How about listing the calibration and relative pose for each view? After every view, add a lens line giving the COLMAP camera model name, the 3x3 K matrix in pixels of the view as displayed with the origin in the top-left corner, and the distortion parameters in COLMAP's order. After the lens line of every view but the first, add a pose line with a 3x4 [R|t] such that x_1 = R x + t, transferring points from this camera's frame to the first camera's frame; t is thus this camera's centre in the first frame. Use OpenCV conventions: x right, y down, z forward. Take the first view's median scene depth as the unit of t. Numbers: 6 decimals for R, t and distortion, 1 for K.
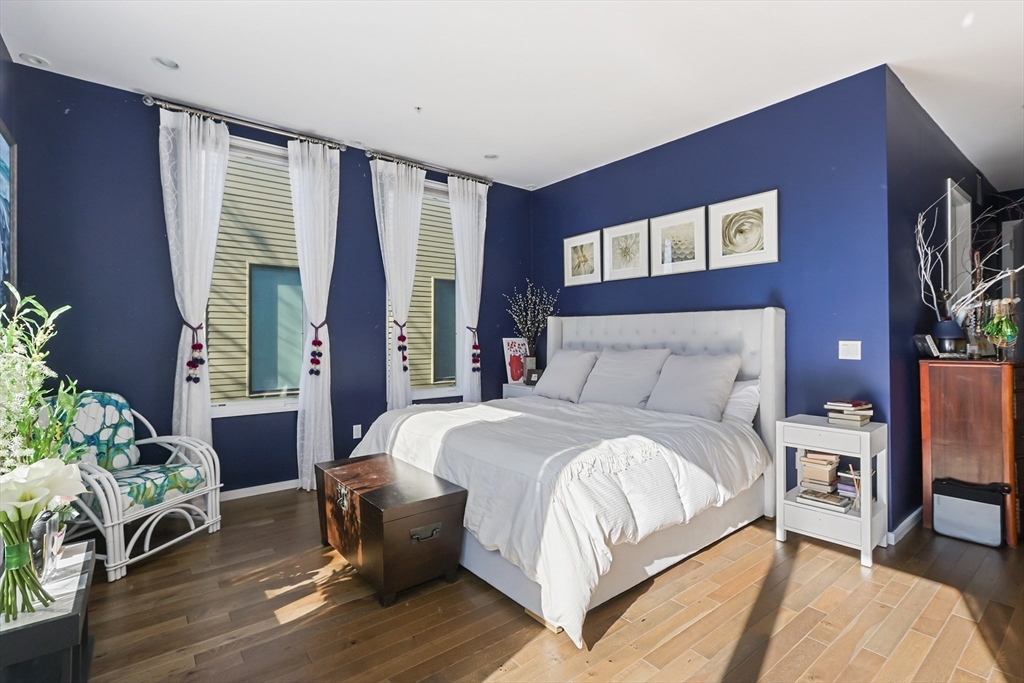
lens RADIAL K [[485.3, 0, 492.2], [0, 485.3, 333.6], [0, 0, 1]] dist [0.026014, -0.000070]
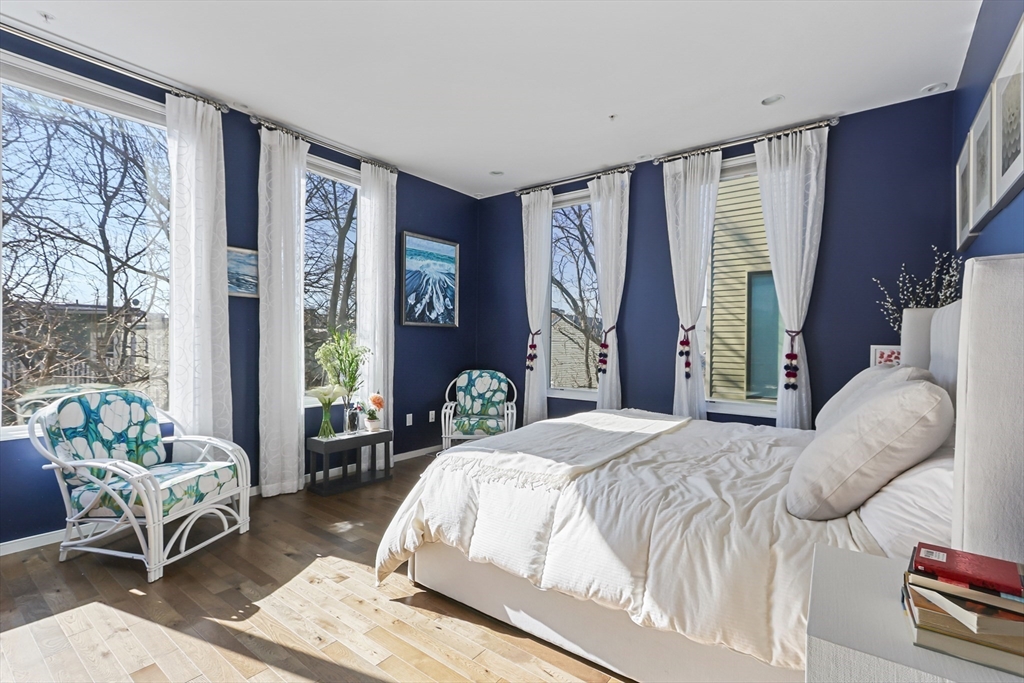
lens RADIAL K [[472.3, 0, 509.8], [0, 472.3, 341.5], [0, 0, 1]] dist [-0.001285, 0.000031]
pose [[0.274145, 0.005317, -0.961674, 0.629753], [-0.005905, 0.999975, 0.003846, 0.005372], [0.961670, 0.004624, 0.274169, 0.446721]]
